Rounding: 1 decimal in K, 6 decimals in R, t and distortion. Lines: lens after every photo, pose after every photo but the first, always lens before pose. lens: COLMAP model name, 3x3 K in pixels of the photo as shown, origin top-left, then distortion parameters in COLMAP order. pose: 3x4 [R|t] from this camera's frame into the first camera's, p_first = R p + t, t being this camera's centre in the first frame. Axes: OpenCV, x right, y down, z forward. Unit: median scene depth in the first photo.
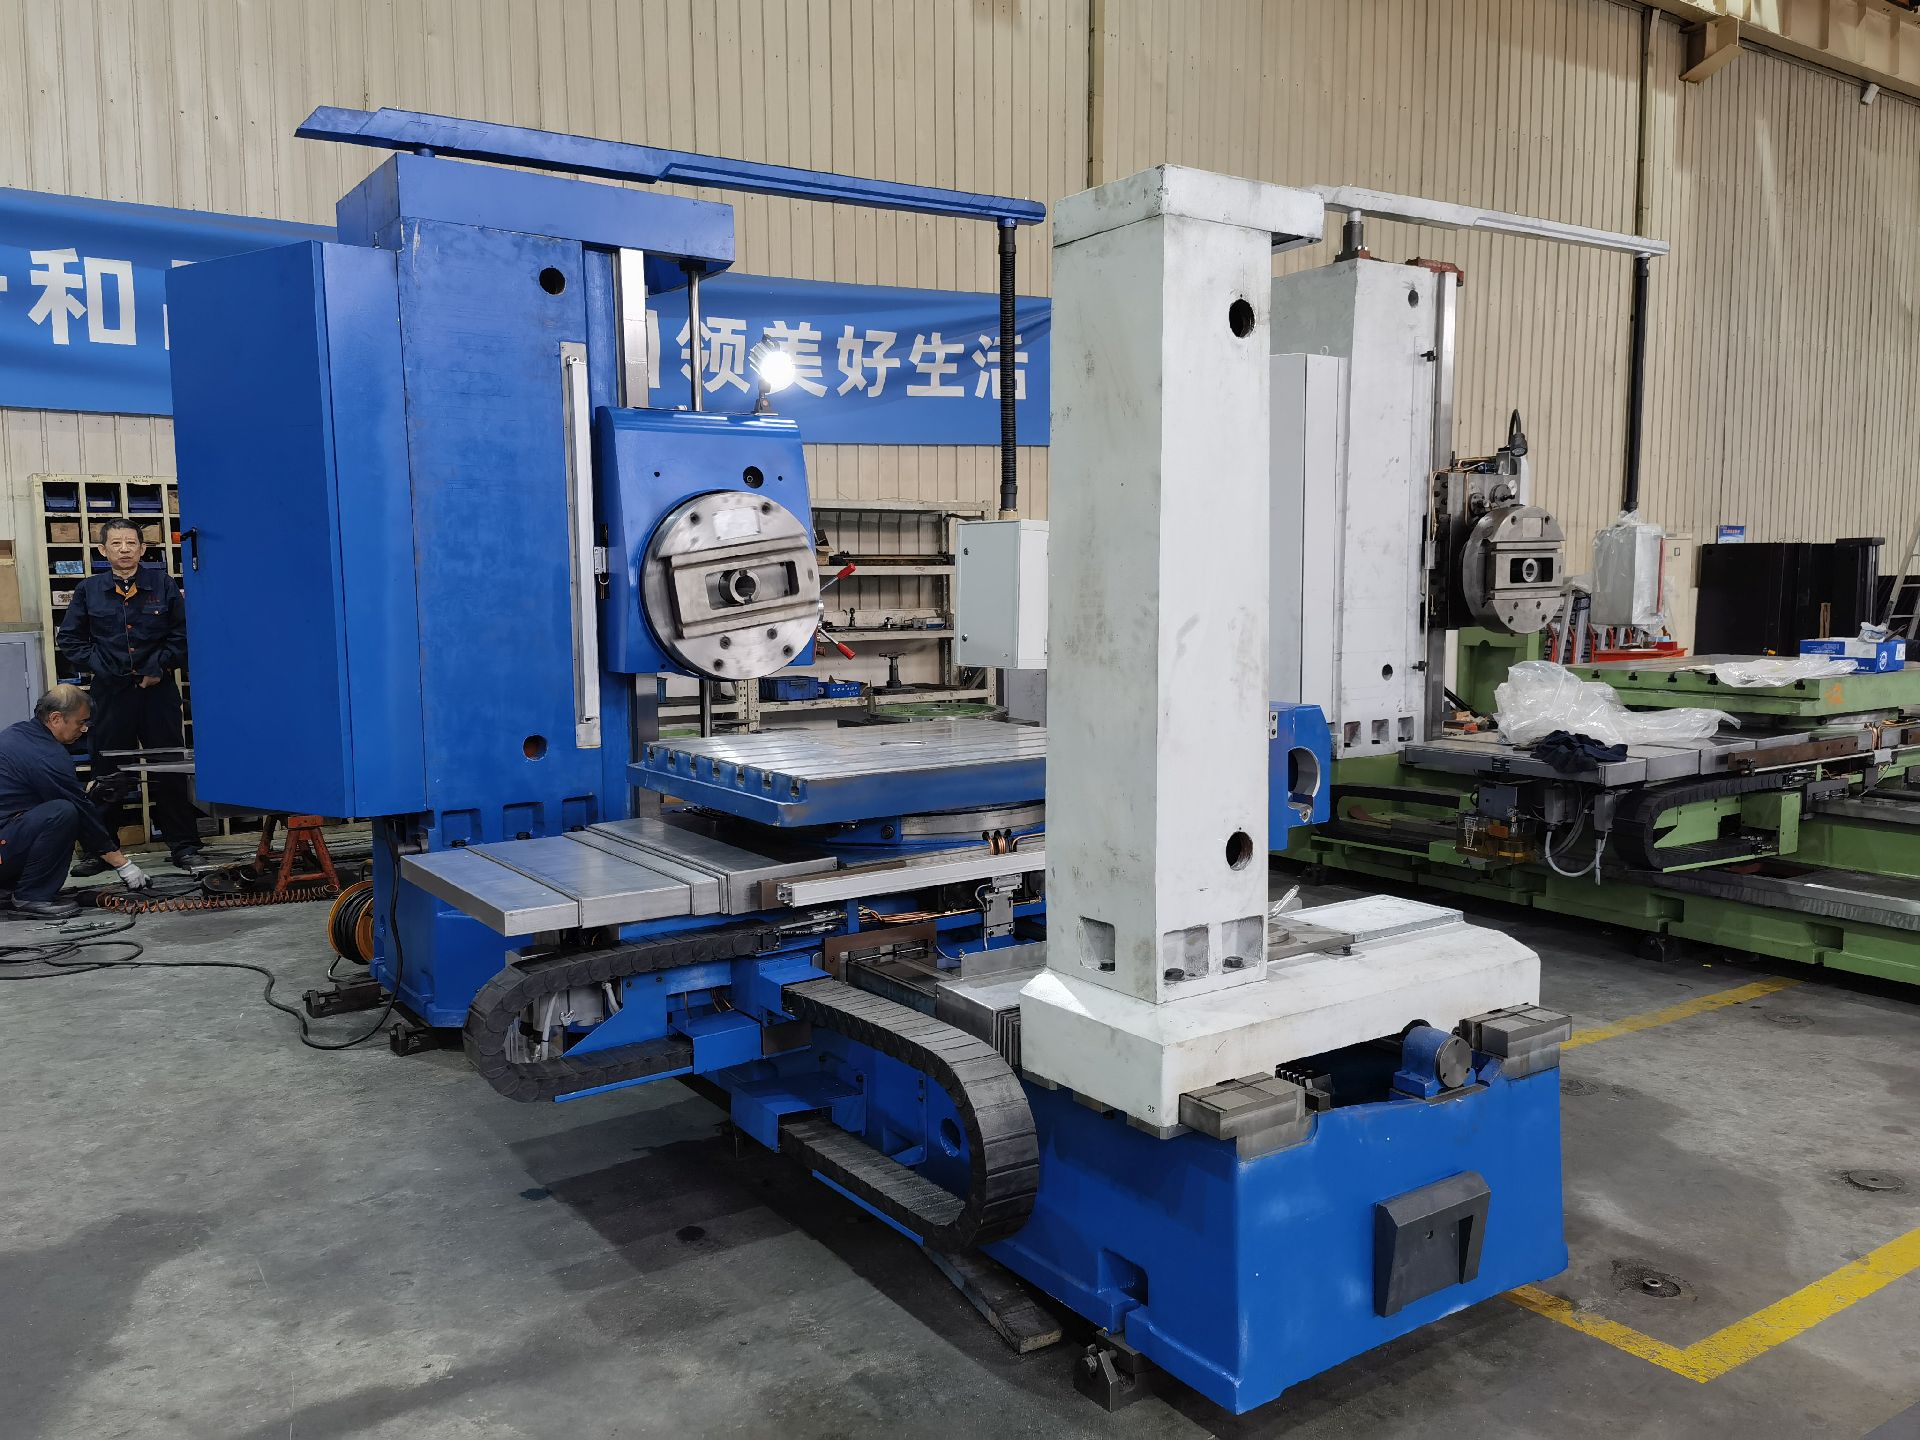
lens RADIAL K [[1529.3, 0, 959.5], [0, 1529.3, 718.1], [0, 0, 1]] dist [0.105226, -0.077225]
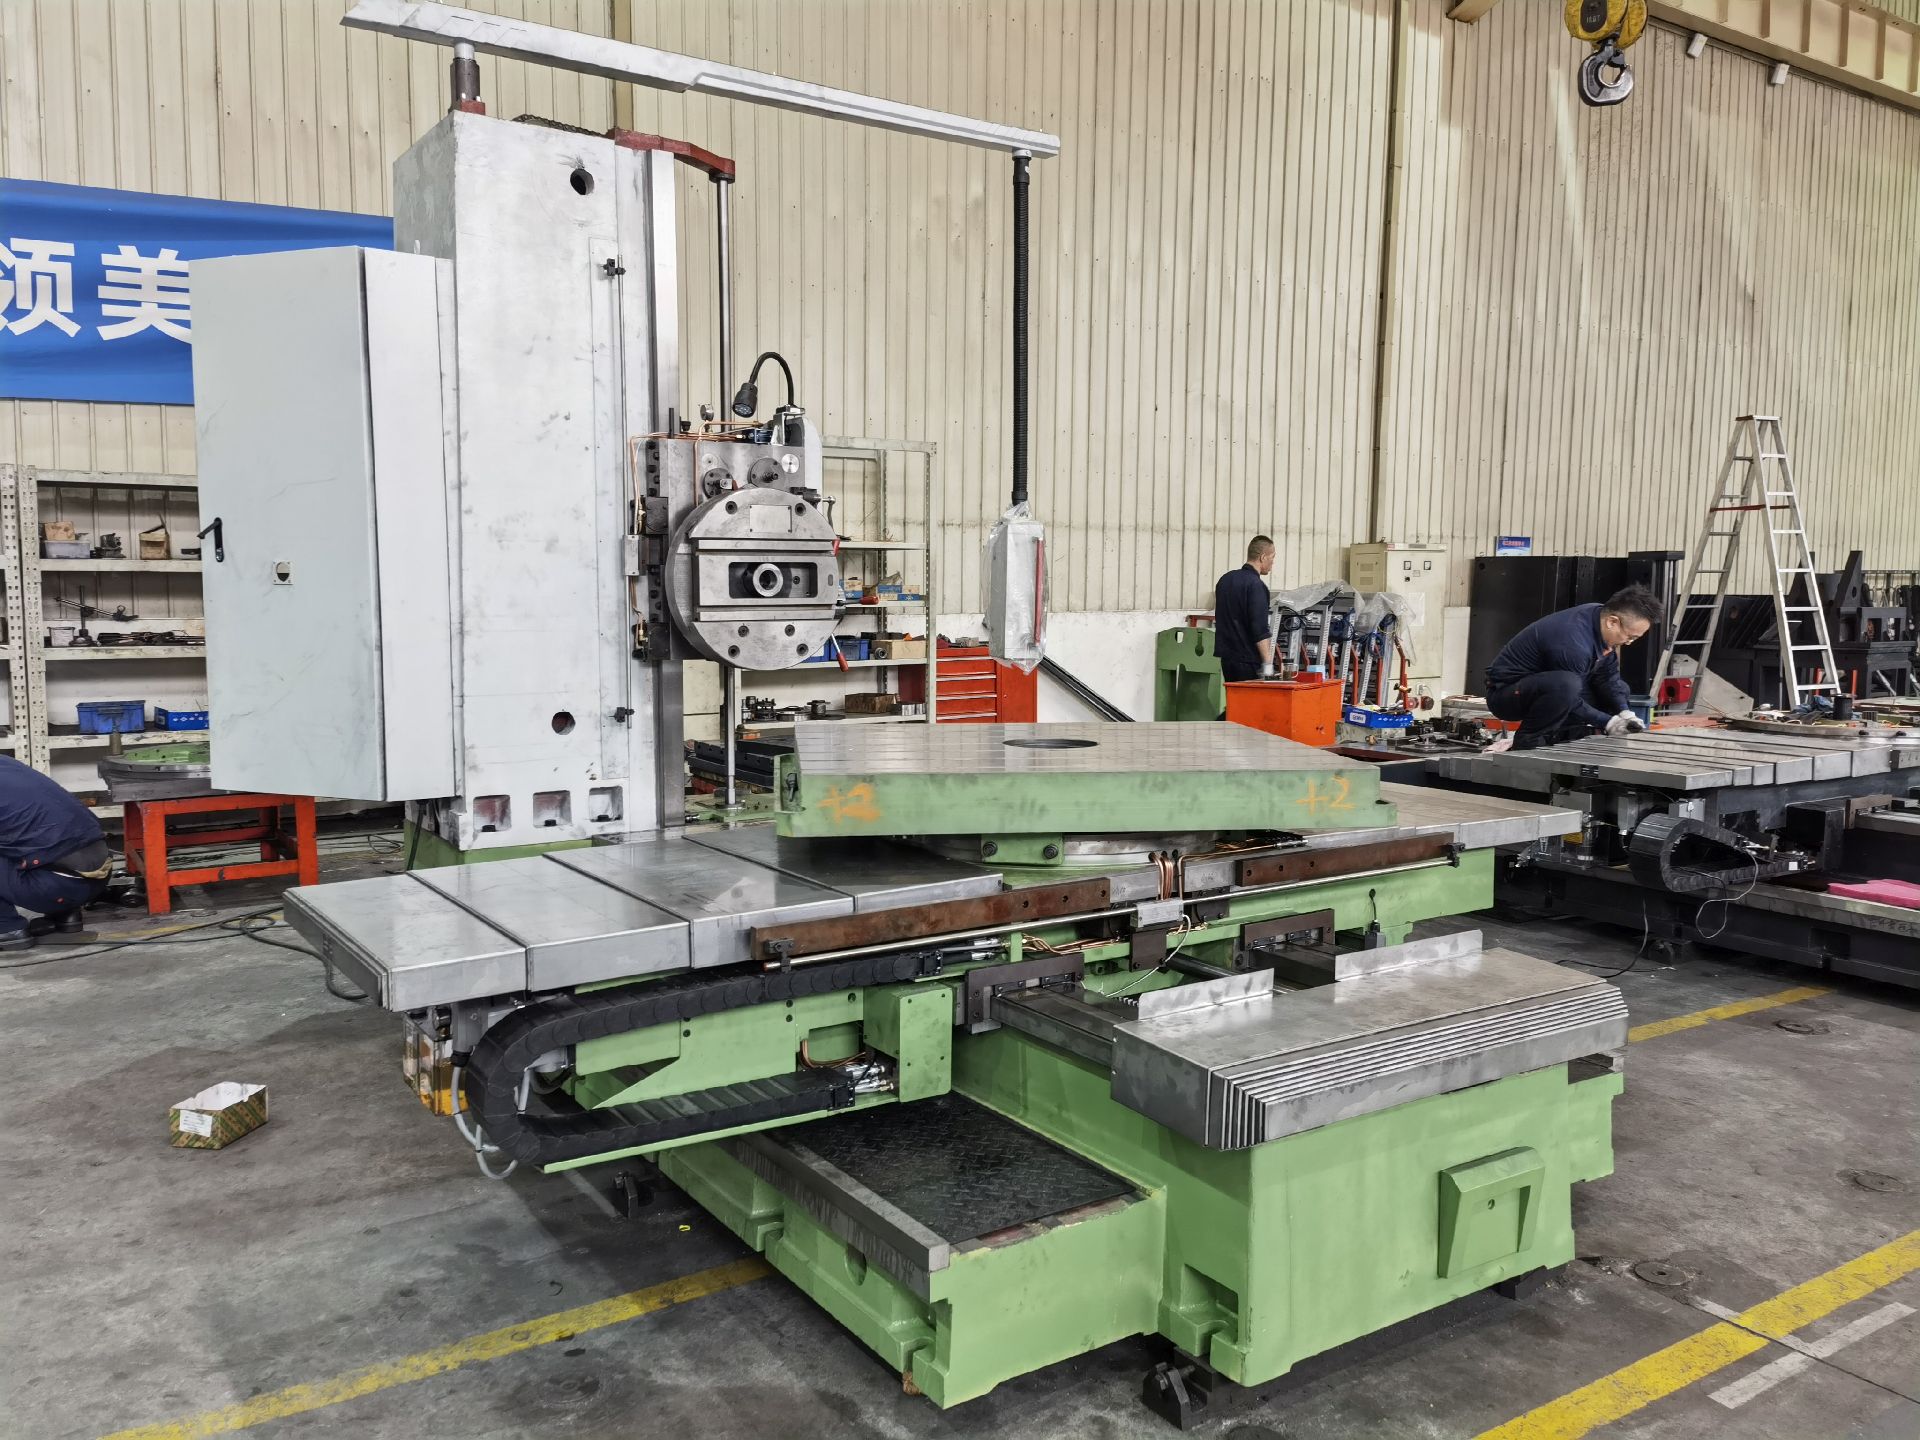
lens RADIAL K [[1529.3, 0, 946.2], [0, 1529.3, 714.6], [0, 0, 1]] dist [0.105226, -0.077225]
pose [[0.999716, 0.015313, -0.018249, 0.267406], [-0.015429, 0.999862, -0.006226, -0.018389], [0.018151, 0.006506, 0.999814, 0.179384]]
